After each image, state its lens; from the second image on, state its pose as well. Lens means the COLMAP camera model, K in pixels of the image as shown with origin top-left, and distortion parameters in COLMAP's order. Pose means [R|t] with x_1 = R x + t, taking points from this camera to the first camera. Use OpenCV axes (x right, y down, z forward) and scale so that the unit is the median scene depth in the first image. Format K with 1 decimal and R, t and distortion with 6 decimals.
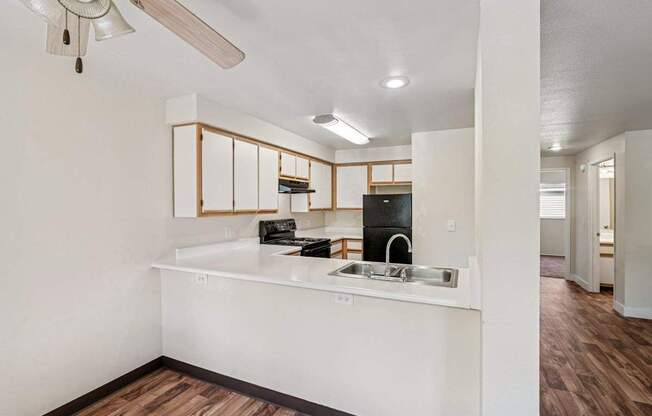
lens RADIAL K [[304.9, 0, 327.7], [0, 304.9, 203.9], [0, 0, 1]] dist [0.002189, 0.000032]
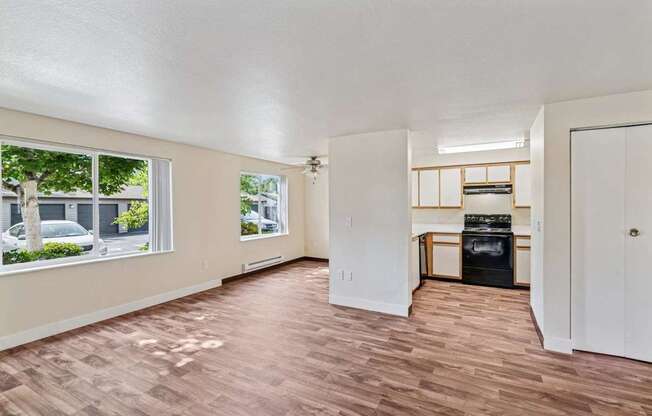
lens RADIAL K [[304.9, 0, 328.1], [0, 304.9, 208.3], [0, 0, 1]] dist [0.002189, 0.000032]
pose [[-0.069962, 0.005470, -0.997535, 2.091969], [0.003668, 0.999980, 0.005226, 0.025898], [0.997543, -0.003294, -0.069981, 0.650515]]
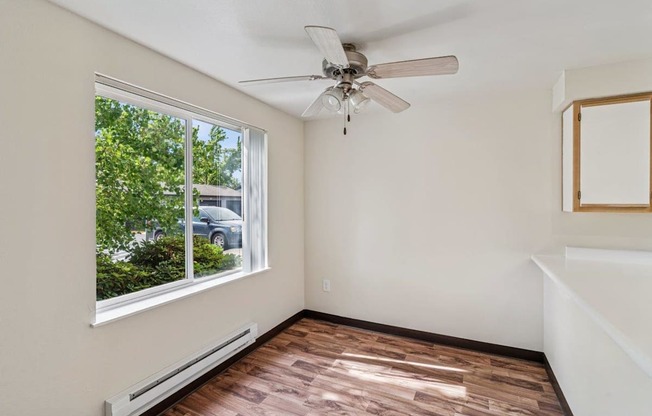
lens RADIAL K [[304.9, 0, 326.3], [0, 304.9, 205.5], [0, 0, 1]] dist [0.002189, 0.000032]
pose [[-0.022343, 0.005125, -0.999737, 0.458981], [-0.003969, 0.999979, 0.005215, 0.024940], [0.999742, 0.004085, -0.022322, 0.333699]]
